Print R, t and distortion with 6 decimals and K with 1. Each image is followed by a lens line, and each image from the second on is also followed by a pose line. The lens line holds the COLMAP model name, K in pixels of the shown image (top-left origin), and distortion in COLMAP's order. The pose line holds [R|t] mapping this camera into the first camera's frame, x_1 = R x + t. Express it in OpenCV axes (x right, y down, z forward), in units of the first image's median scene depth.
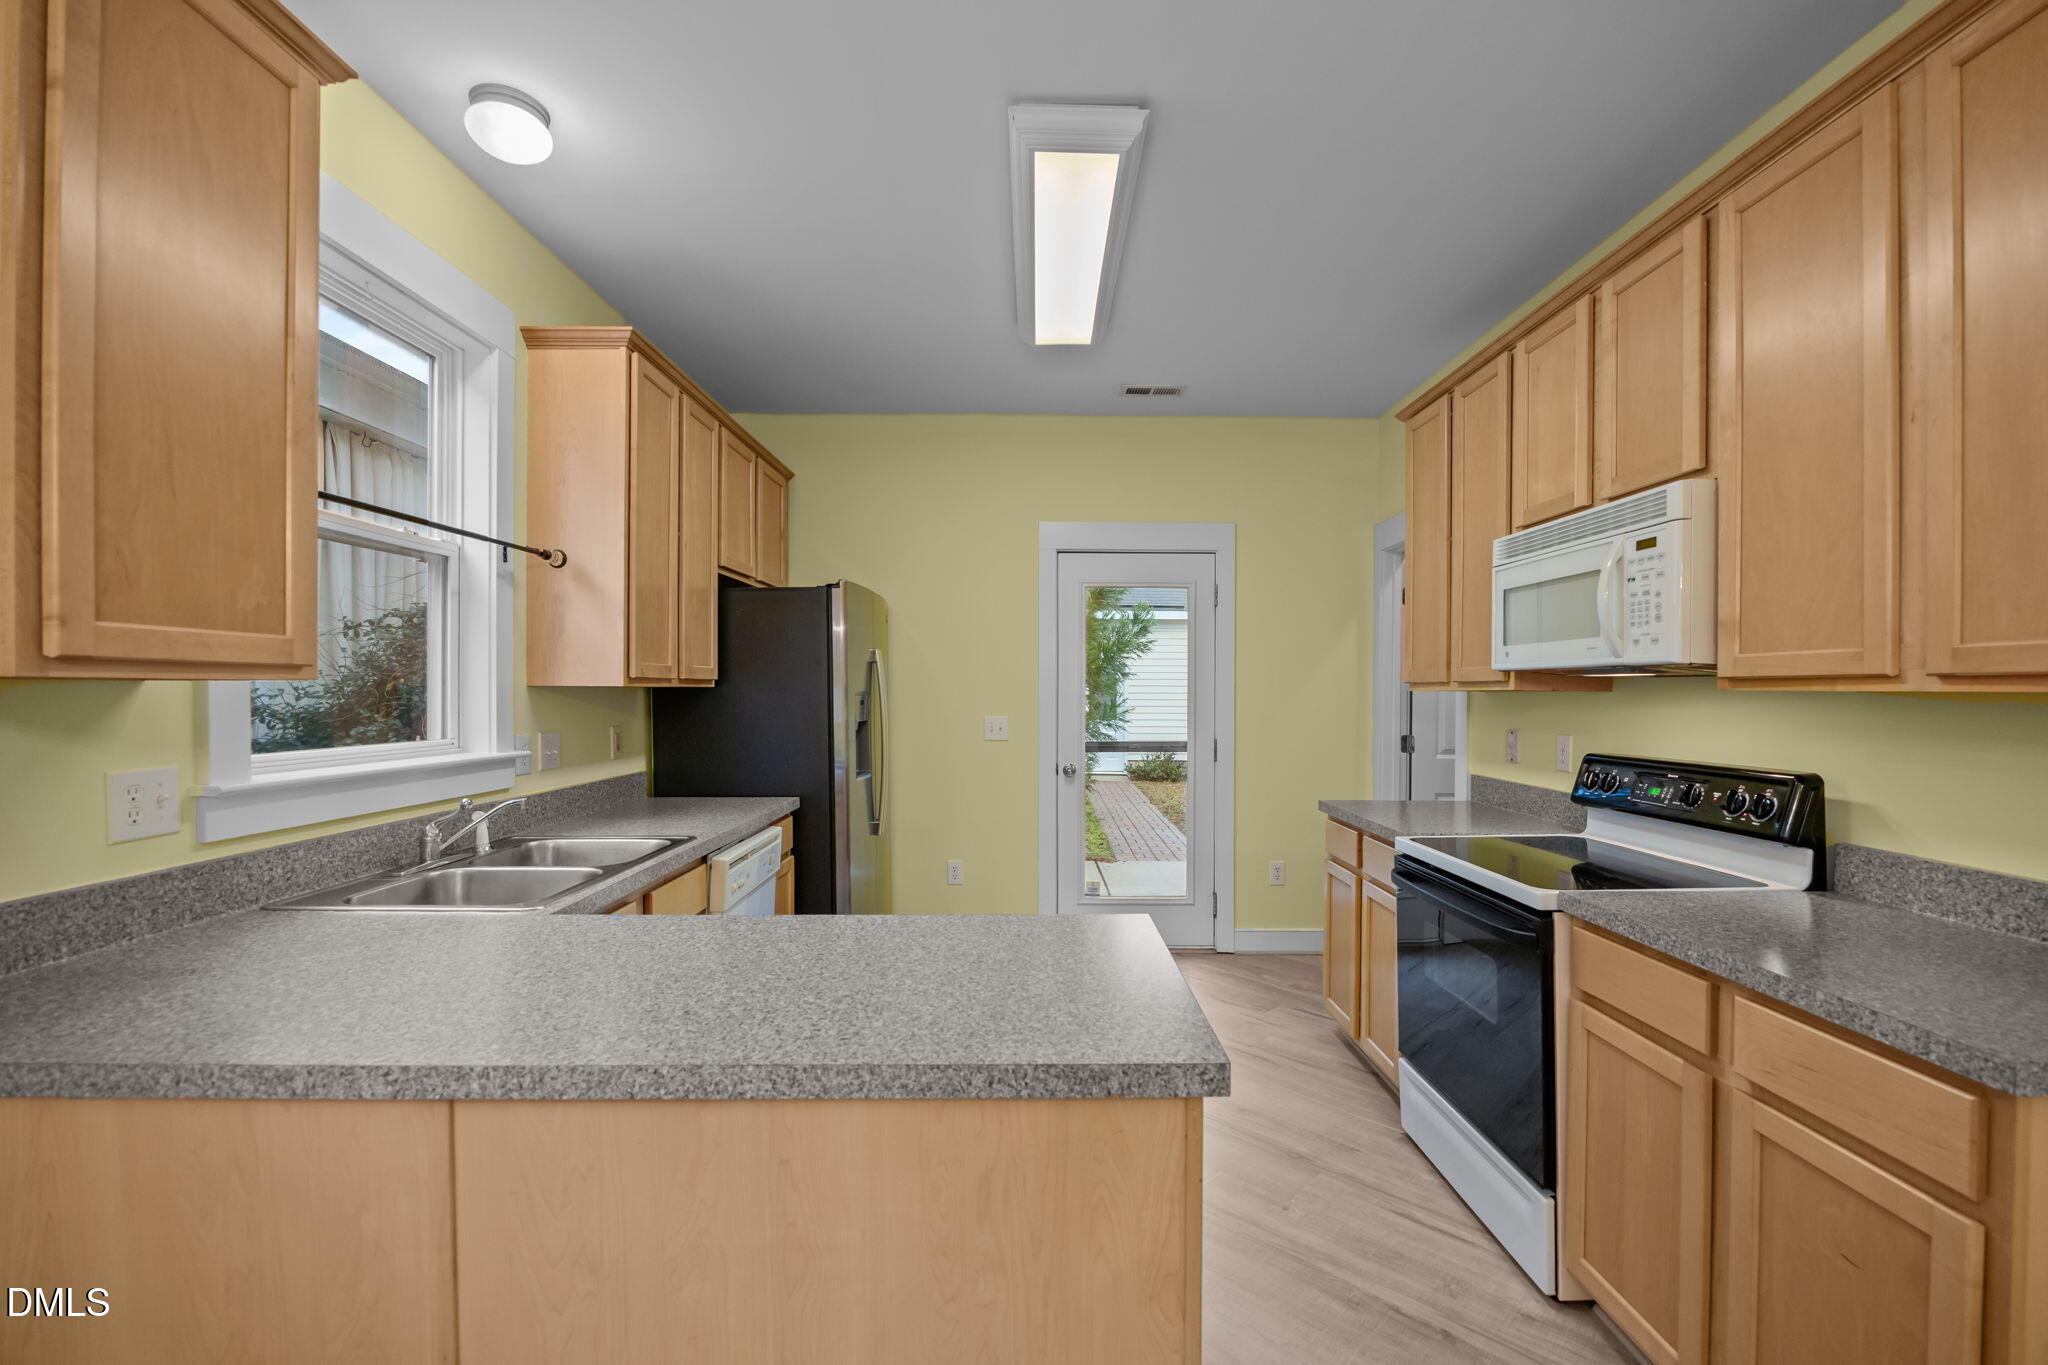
lens RADIAL K [[873.7, 0, 1028.8], [0, 873.7, 691.5], [0, 0, 1]] dist [0.000218, 0.000160]
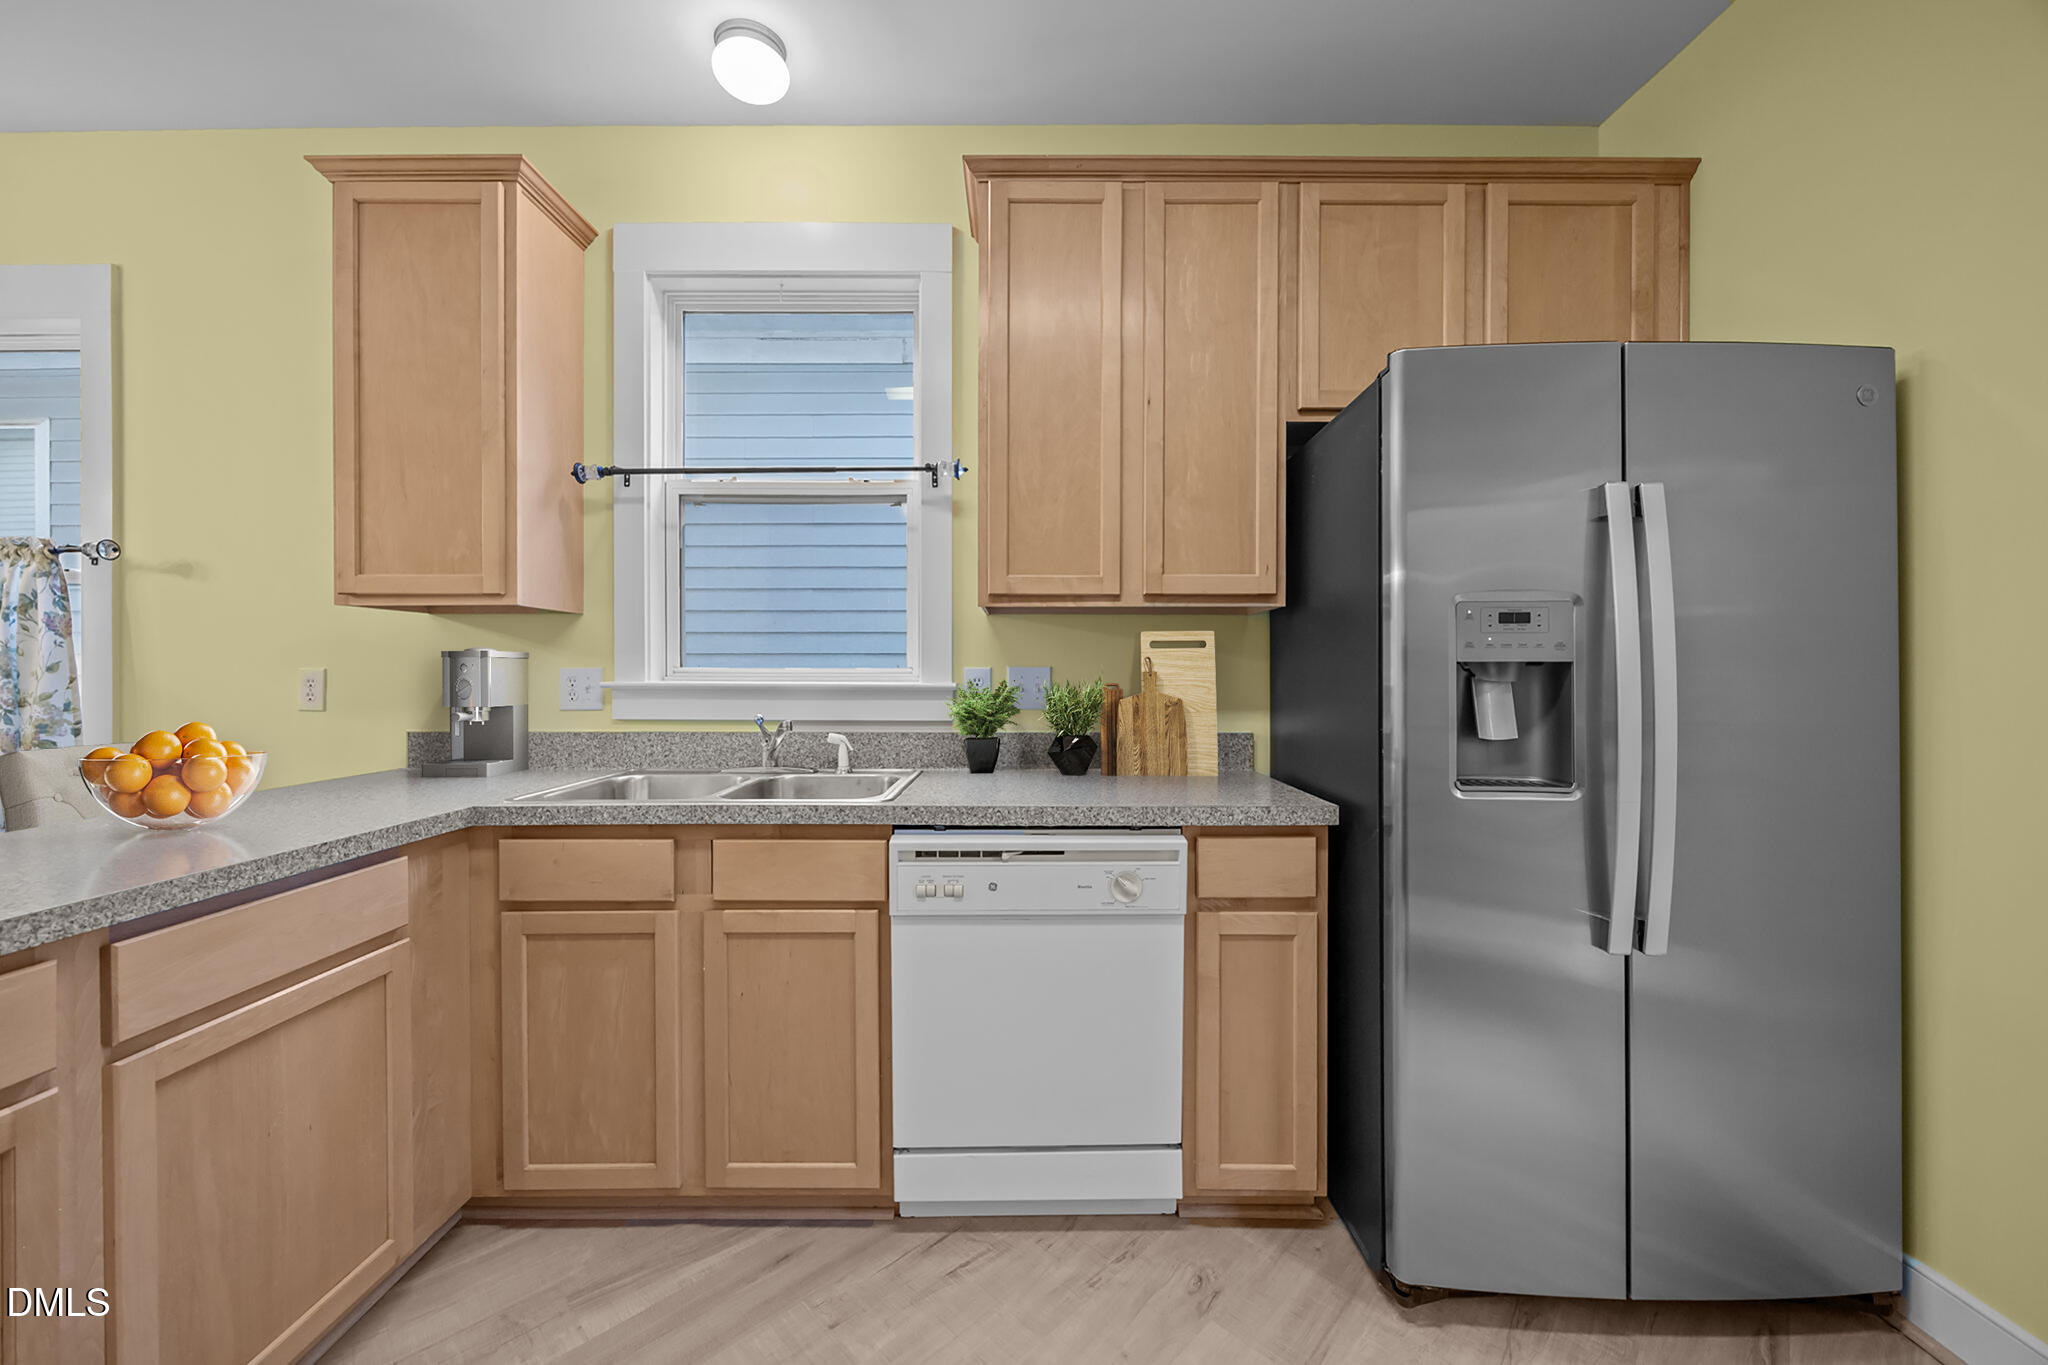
lens RADIAL K [[784.2, 0, 1039.7], [0, 784.2, 673.6], [0, 0, 1]] dist [-0.000576, 0.001073]
pose [[0.005470, 0.001041, -0.999984, 0.358946], [0.000782, 0.999999, 0.001046, 0.076696], [0.999985, -0.000788, 0.005470, 1.447130]]
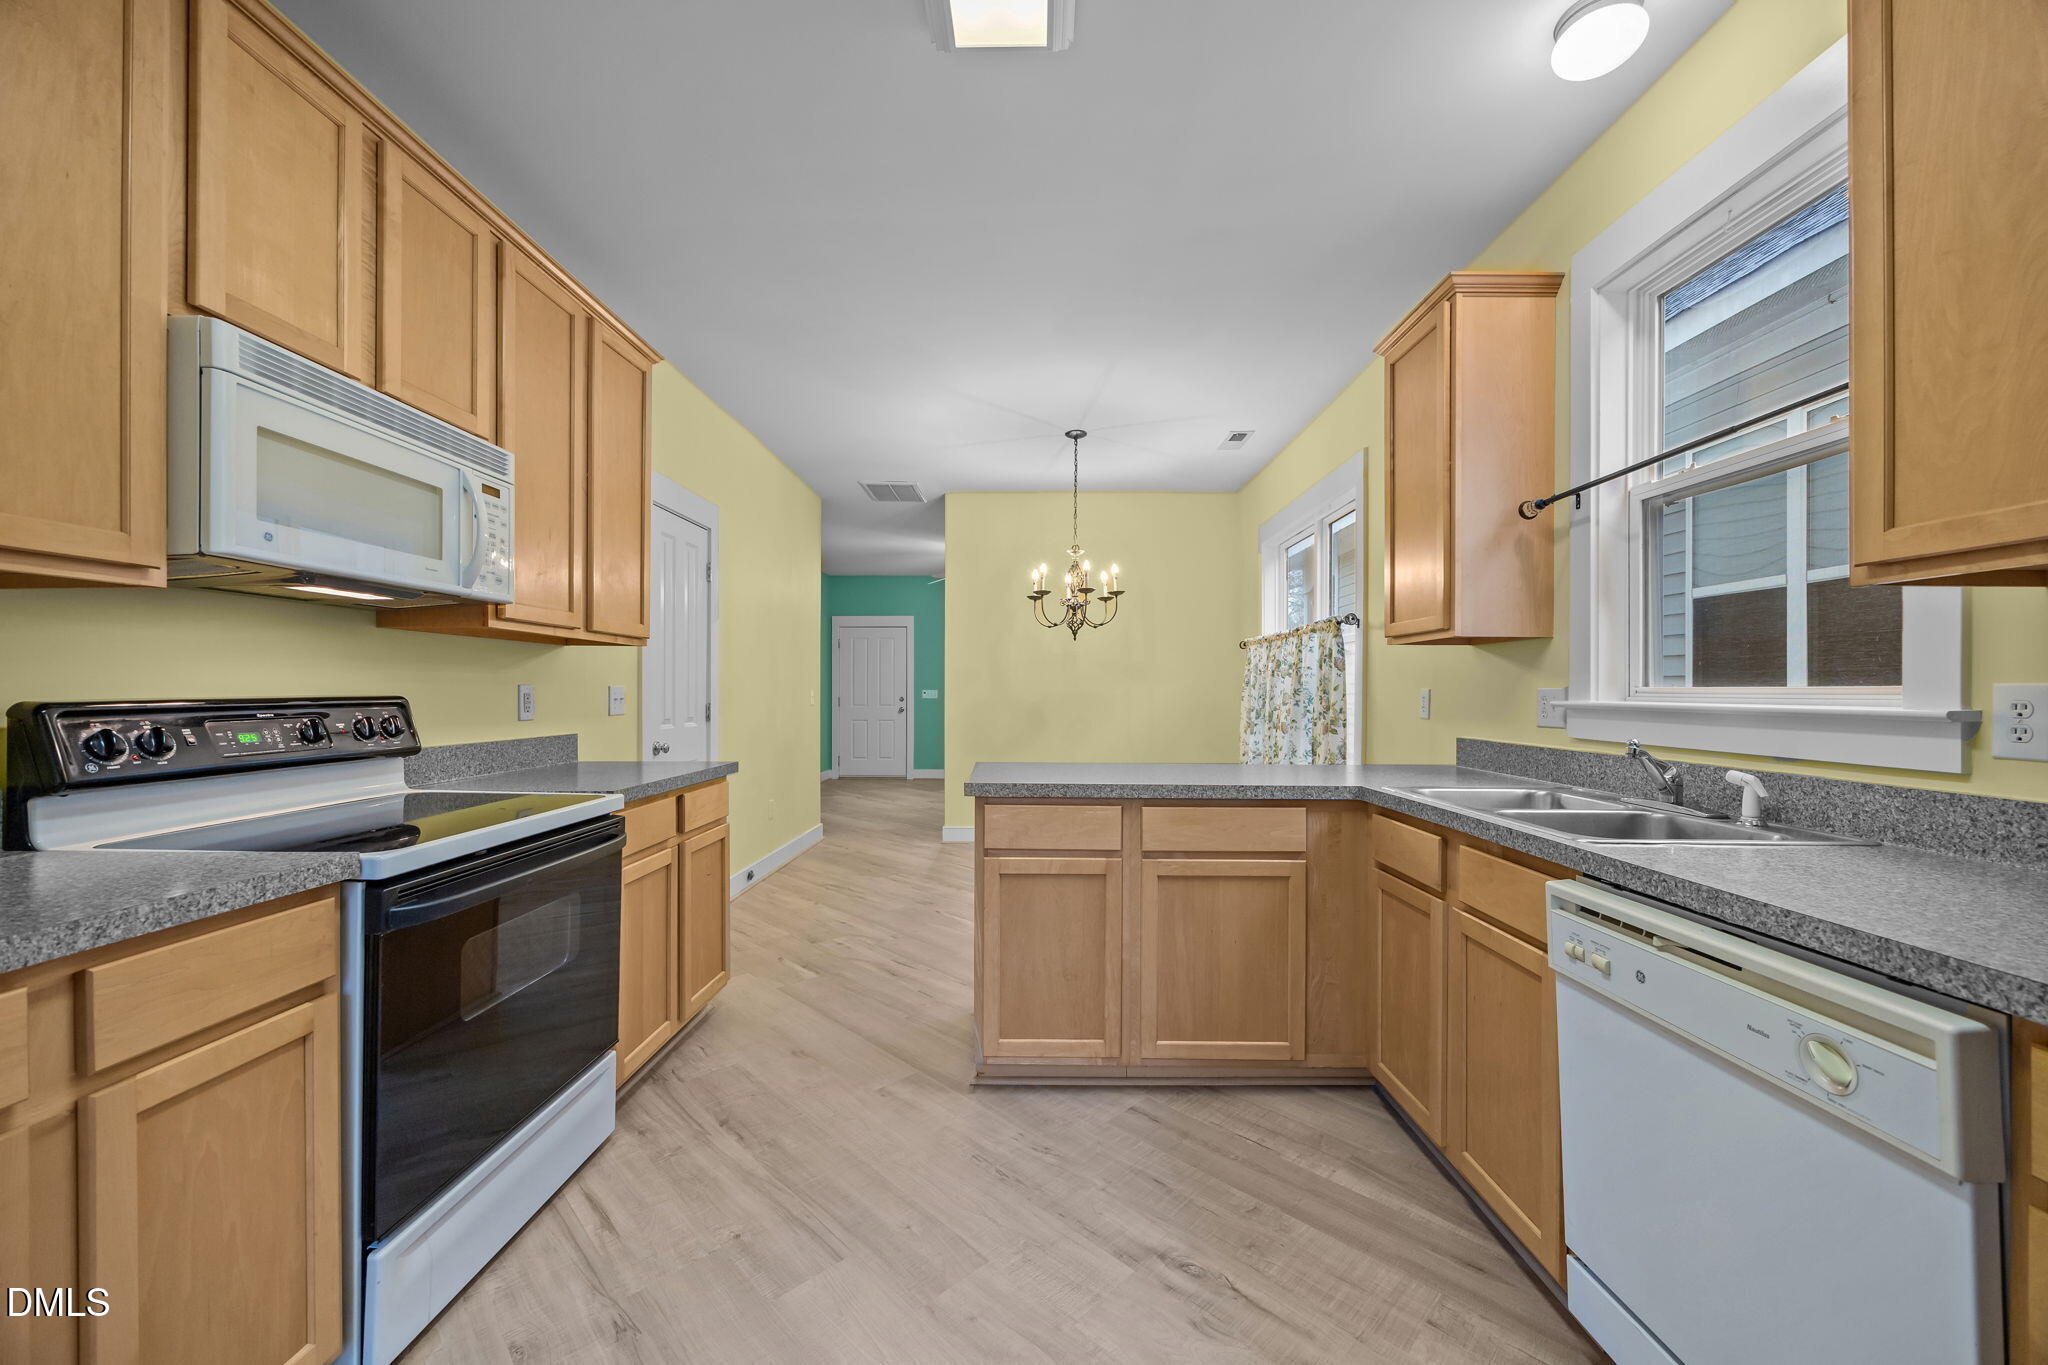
lens RADIAL K [[784.2, 0, 1029.7], [0, 784.2, 686.9], [0, 0, 1]] dist [-0.000576, 0.001073]
pose [[-0.999969, -0.007025, 0.003608, 0.019298], [-0.007050, 0.999952, -0.006801, 0.081597], [-0.003560, -0.006826, -0.999970, 2.011575]]
